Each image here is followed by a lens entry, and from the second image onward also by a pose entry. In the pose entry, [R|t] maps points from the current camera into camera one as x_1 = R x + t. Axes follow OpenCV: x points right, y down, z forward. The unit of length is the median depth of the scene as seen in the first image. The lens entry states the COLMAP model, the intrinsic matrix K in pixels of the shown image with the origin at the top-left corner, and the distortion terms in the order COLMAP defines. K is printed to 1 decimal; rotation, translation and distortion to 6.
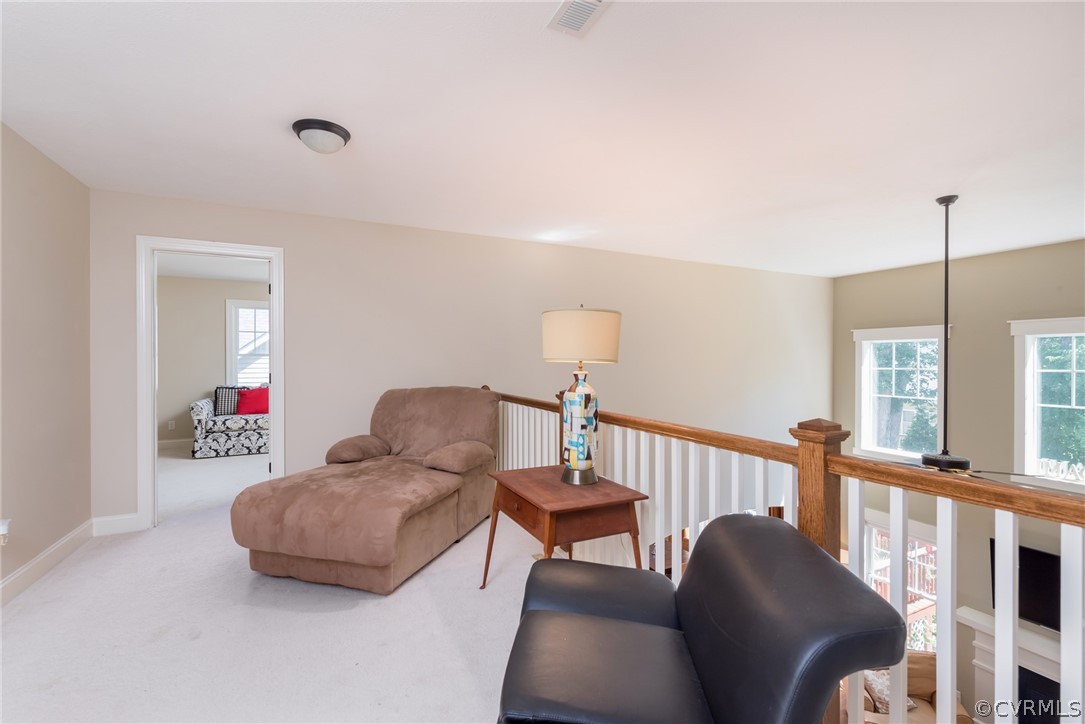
lens RADIAL K [[477.4, 0, 541.2], [0, 477.4, 363.7], [0, 0, 1]] dist [0.000560, -0.000877]
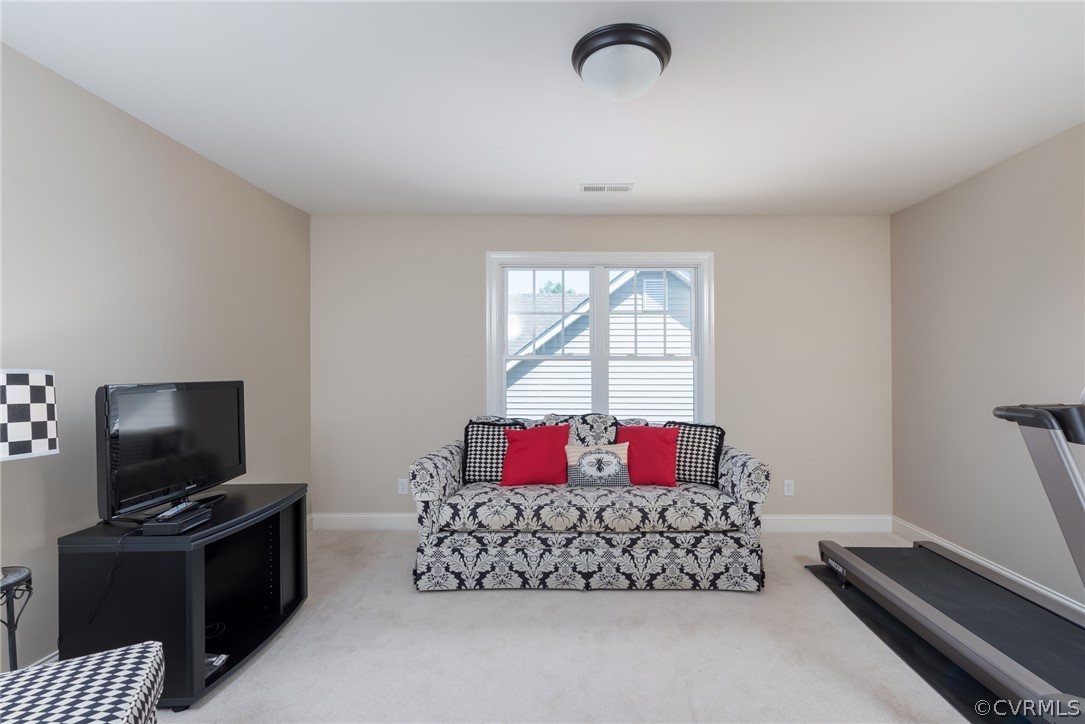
lens RADIAL K [[477.4, 0, 545.3], [0, 477.4, 370.1], [0, 0, 1]] dist [0.000560, -0.000877]
pose [[0.874774, -0.003276, -0.484519, -0.213435], [0.000637, 0.999984, -0.005611, -0.000562], [0.484530, 0.004600, 0.874763, 0.349772]]
